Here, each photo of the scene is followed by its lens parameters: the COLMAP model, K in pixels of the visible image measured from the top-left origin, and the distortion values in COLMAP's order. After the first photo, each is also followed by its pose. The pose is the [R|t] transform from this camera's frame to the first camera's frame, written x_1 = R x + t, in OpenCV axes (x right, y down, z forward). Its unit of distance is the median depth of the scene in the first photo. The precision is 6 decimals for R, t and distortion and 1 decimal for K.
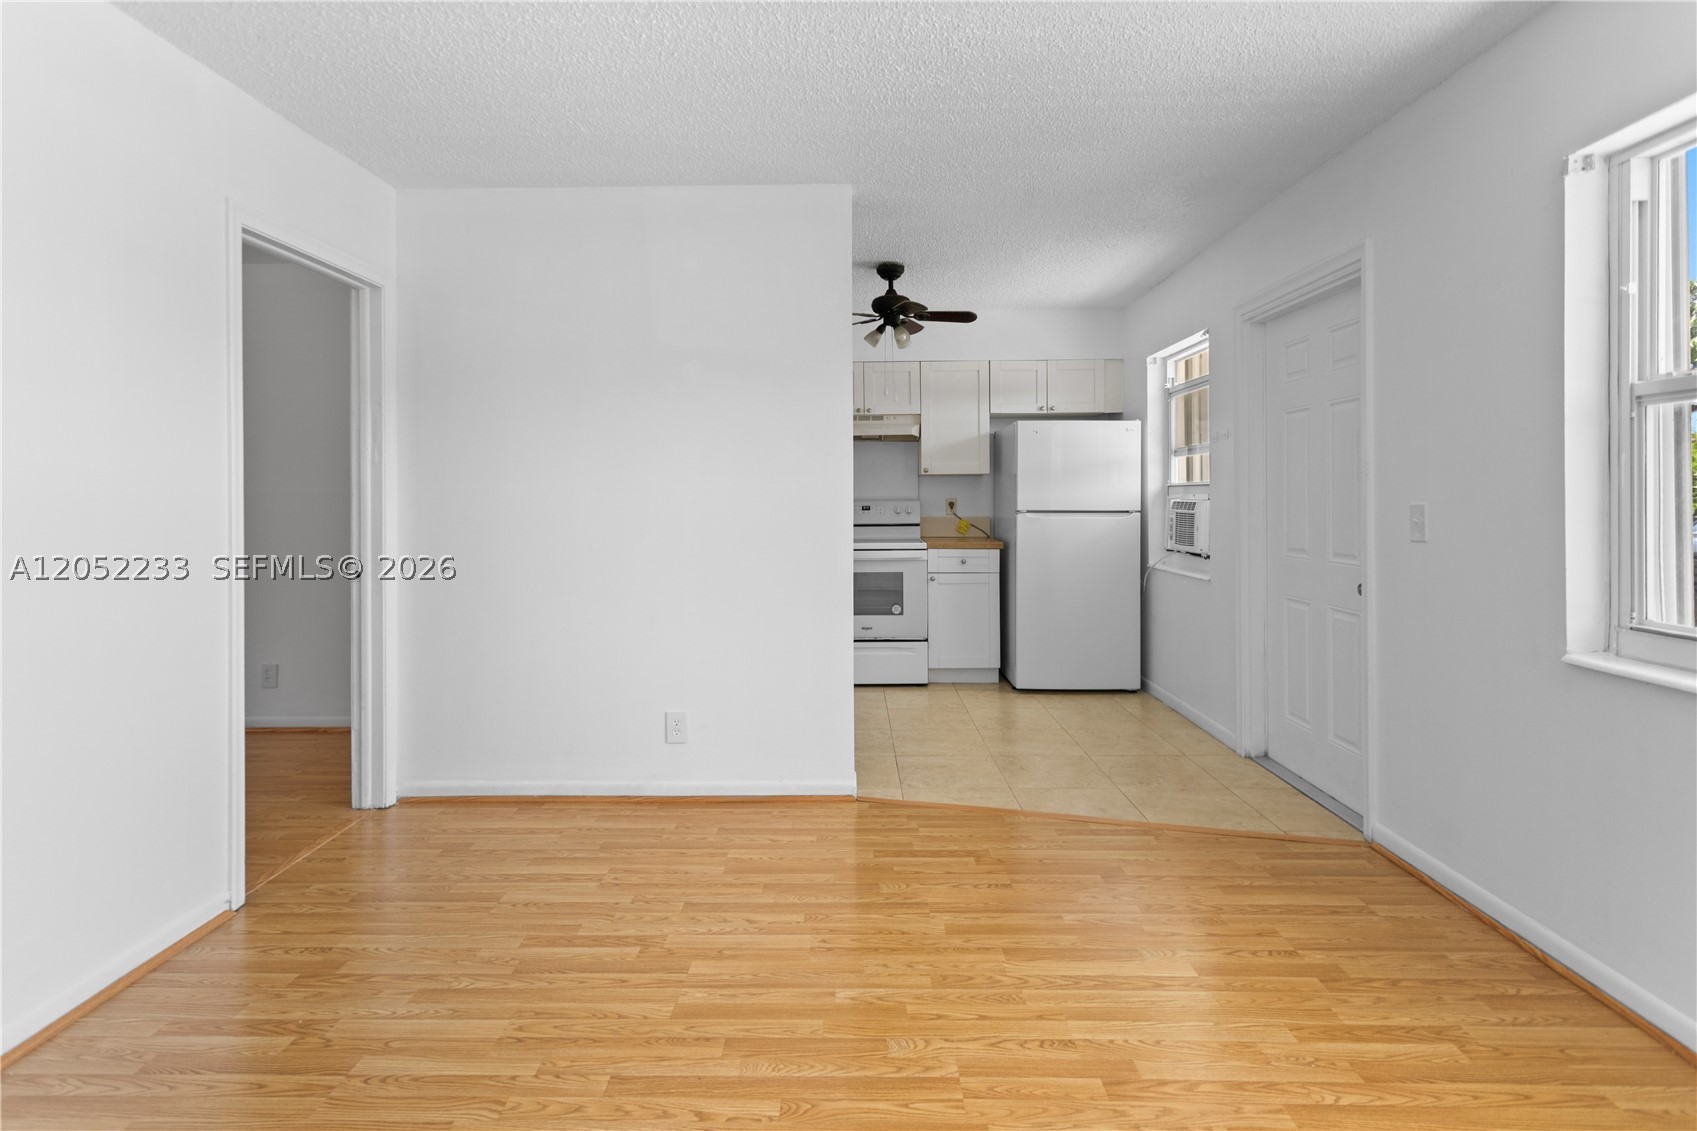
lens RADIAL K [[854.9, 0, 838.0], [0, 854.9, 491.7], [0, 0, 1]] dist [0.004043, 0.000659]
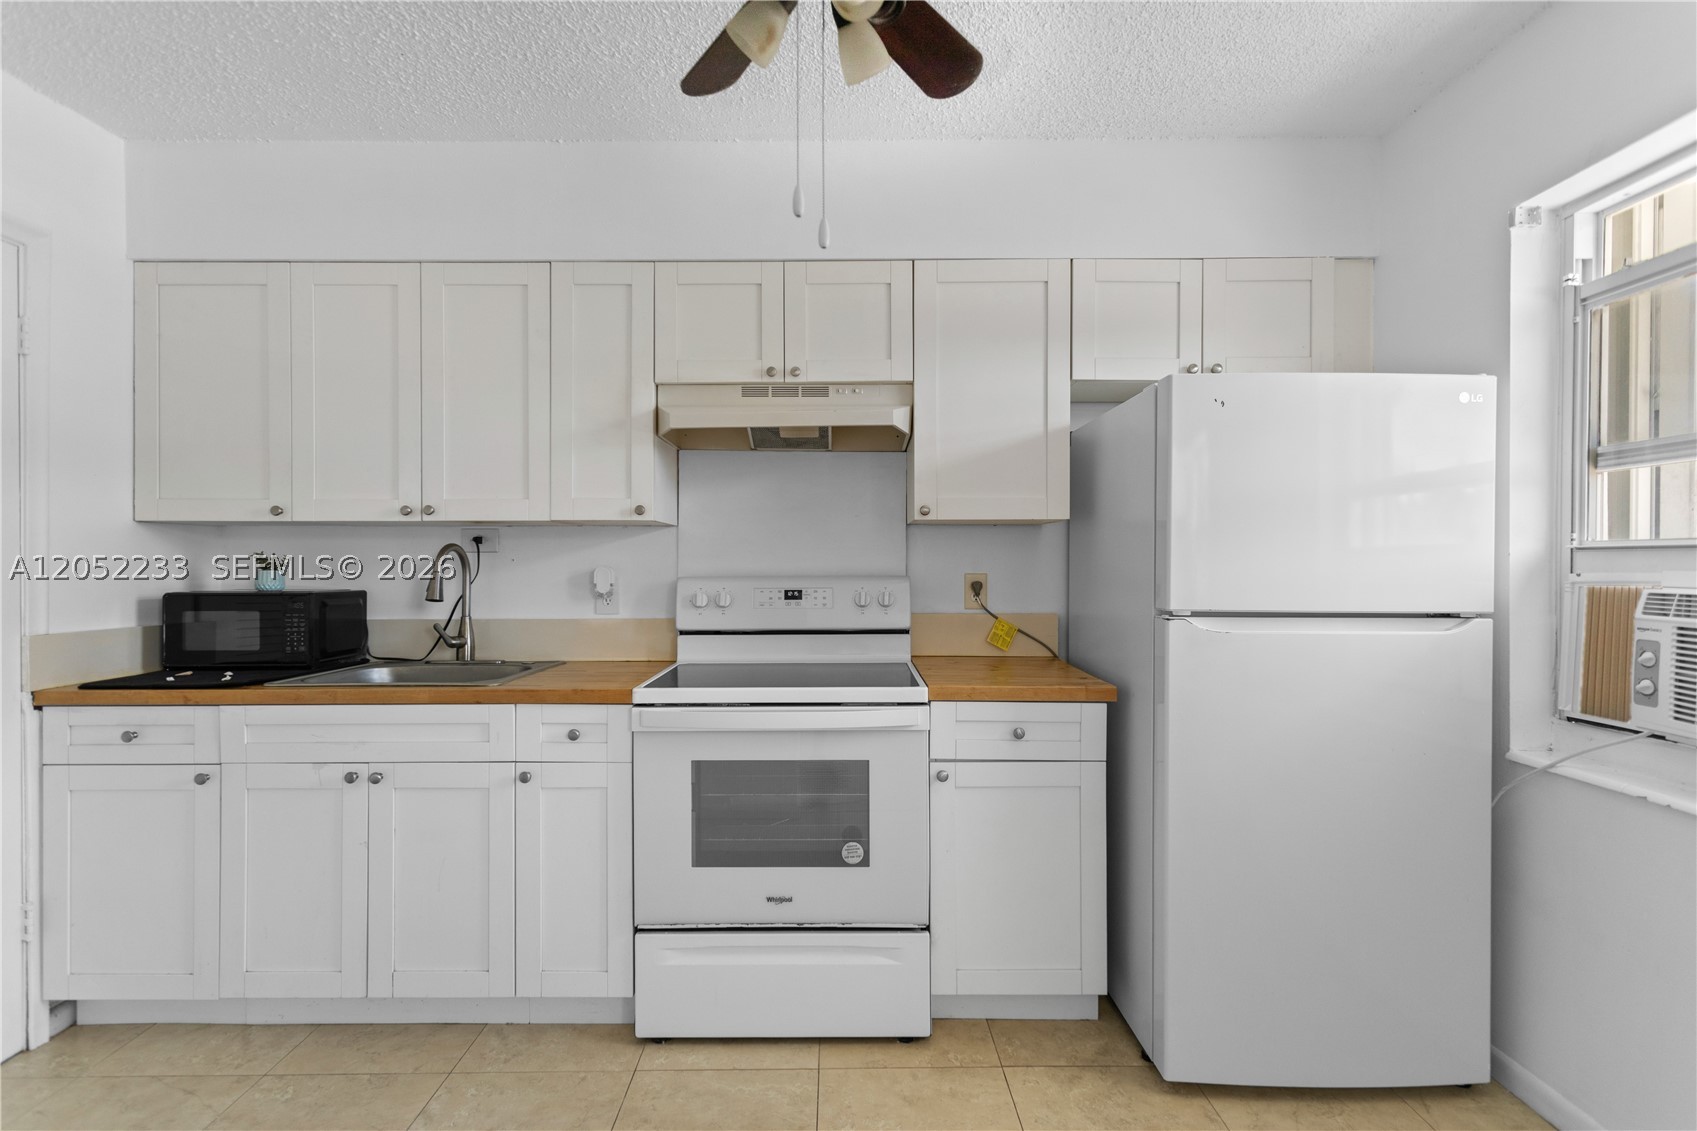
lens RADIAL K [[821.0, 0, 840.0], [0, 821.0, 568.7], [0, 0, 1]] dist [0.004903, 0.000173]
pose [[0.999768, 0.003692, 0.021232, 0.088813], [-0.004011, 0.999879, 0.015019, -0.002669], [-0.021174, -0.015100, 0.999662, 1.017569]]
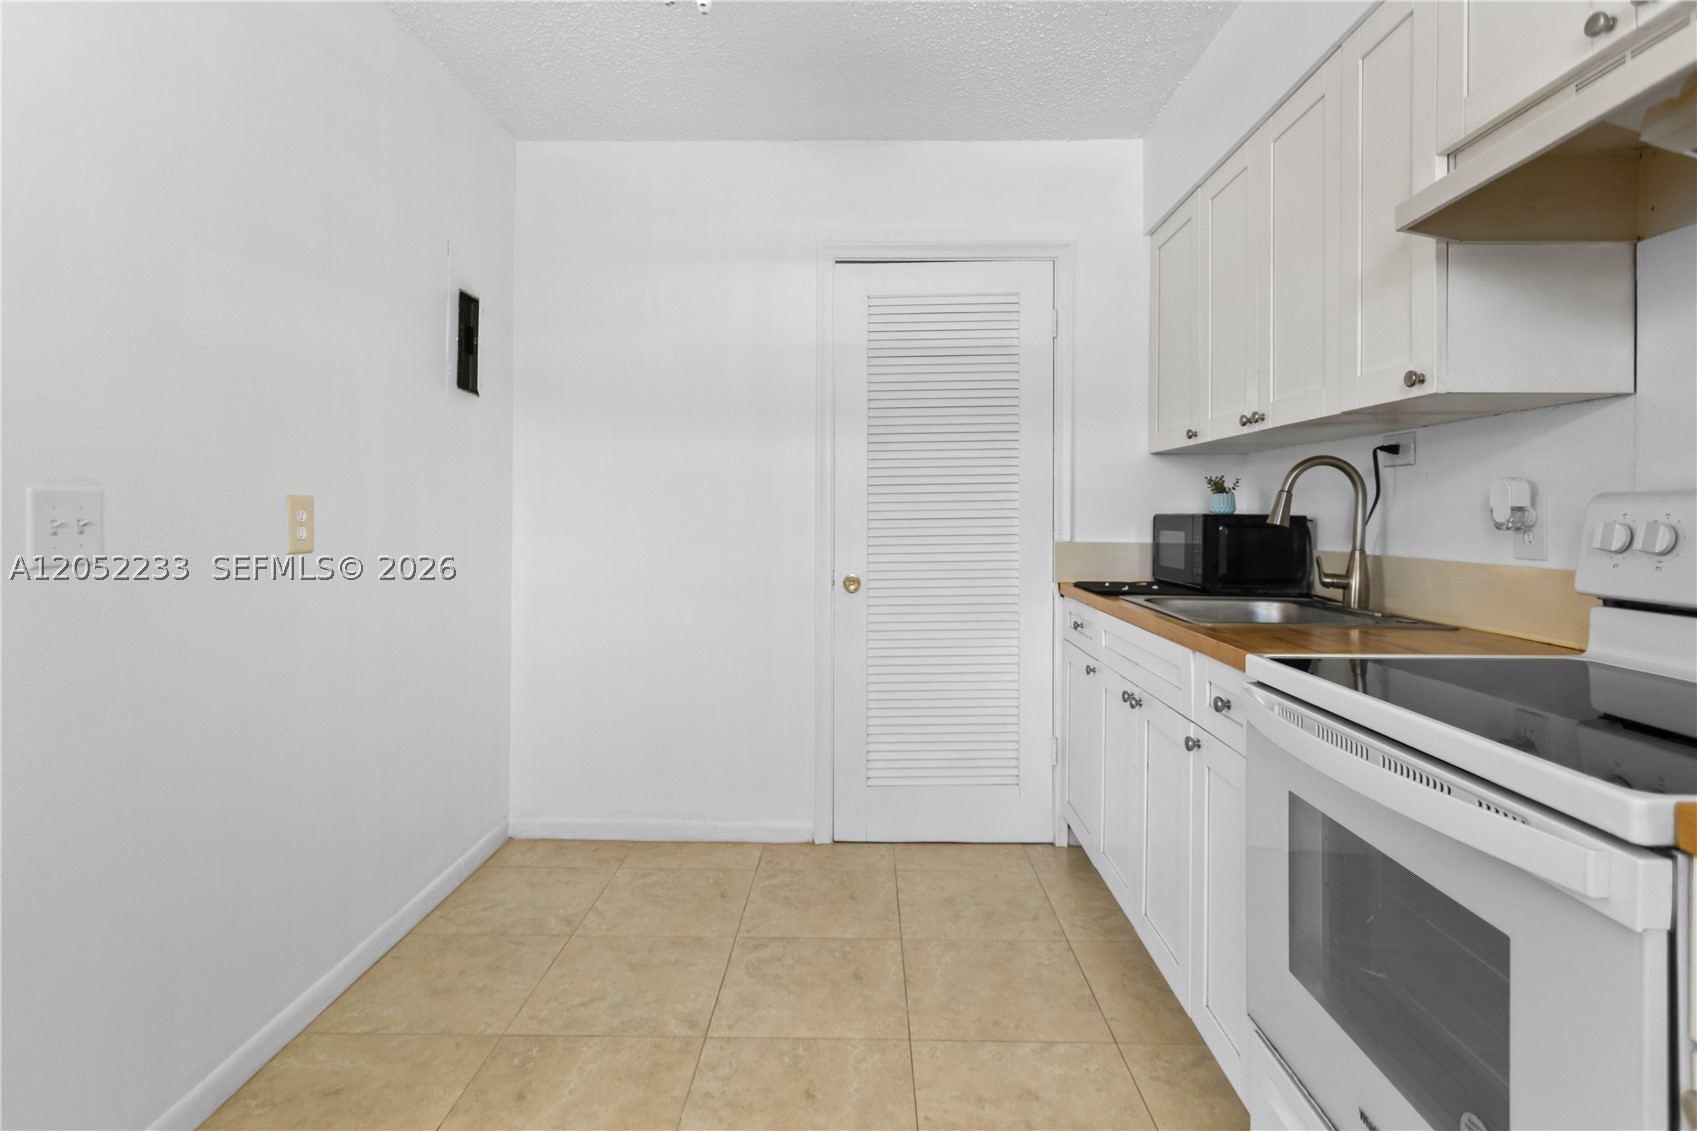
lens RADIAL K [[859.9, 0, 850.9], [0, 859.9, 506.3], [0, 0, 1]] dist [0.003134, 0.000813]
pose [[0.000952, -0.001085, -0.999999, 0.387188], [0.002790, 0.999996, -0.001082, 0.024561], [0.999996, -0.002789, 0.000955, 1.451974]]
